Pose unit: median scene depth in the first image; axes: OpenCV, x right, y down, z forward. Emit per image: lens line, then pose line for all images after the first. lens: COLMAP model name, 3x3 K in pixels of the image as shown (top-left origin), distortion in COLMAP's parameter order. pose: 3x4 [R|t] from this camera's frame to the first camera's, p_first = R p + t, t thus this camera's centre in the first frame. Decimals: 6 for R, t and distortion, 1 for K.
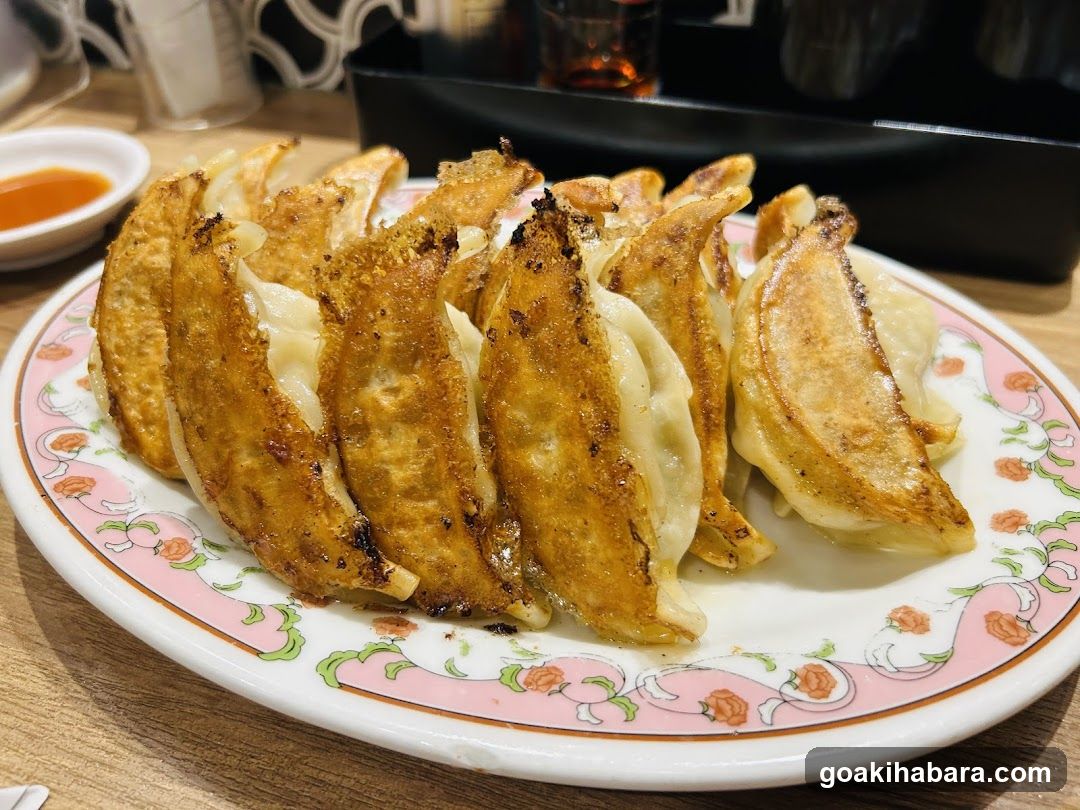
lens RADIAL K [[804.9, 0, 542.5], [0, 804.9, 404.7], [0, 0, 1]] dist [-0.029700, 0.000522]
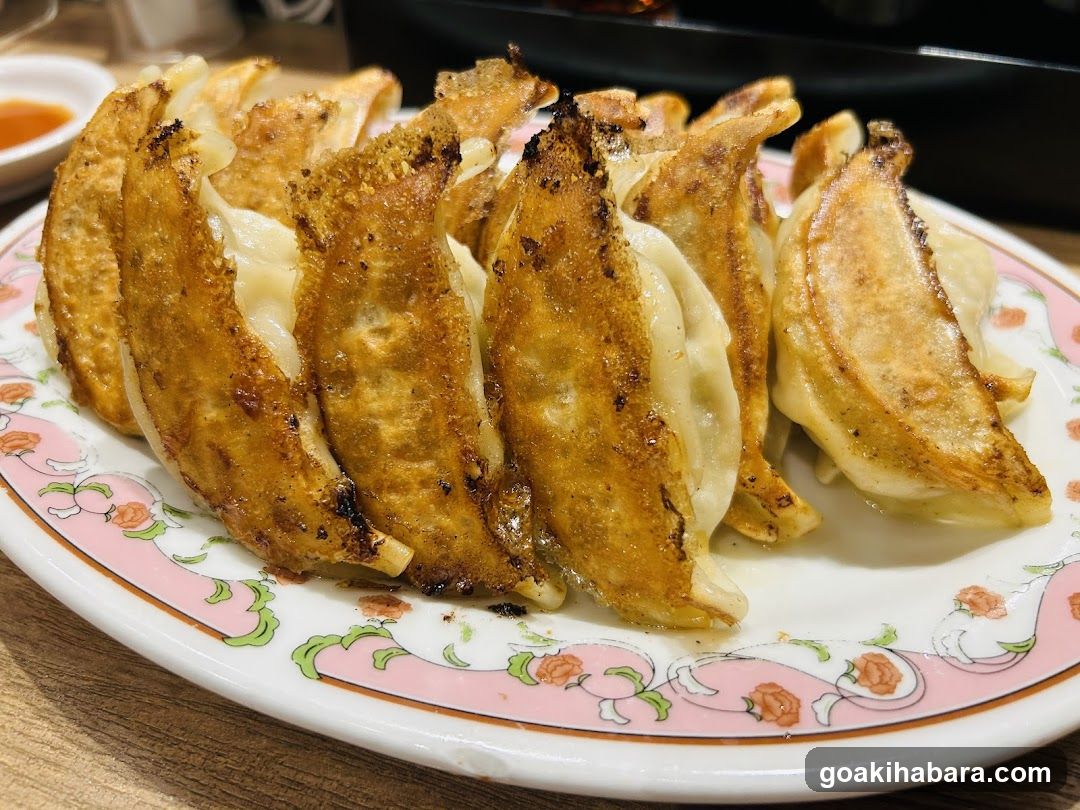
lens RADIAL K [[804.9, 0, 543.6], [0, 804.9, 402.2], [0, 0, 1]] dist [-0.029700, 0.000522]
pose [[0.999902, 0.008245, 0.011276, -0.024323], [-0.008633, 0.999357, 0.034800, 0.025350], [-0.010982, -0.034894, 0.999331, 0.141605]]
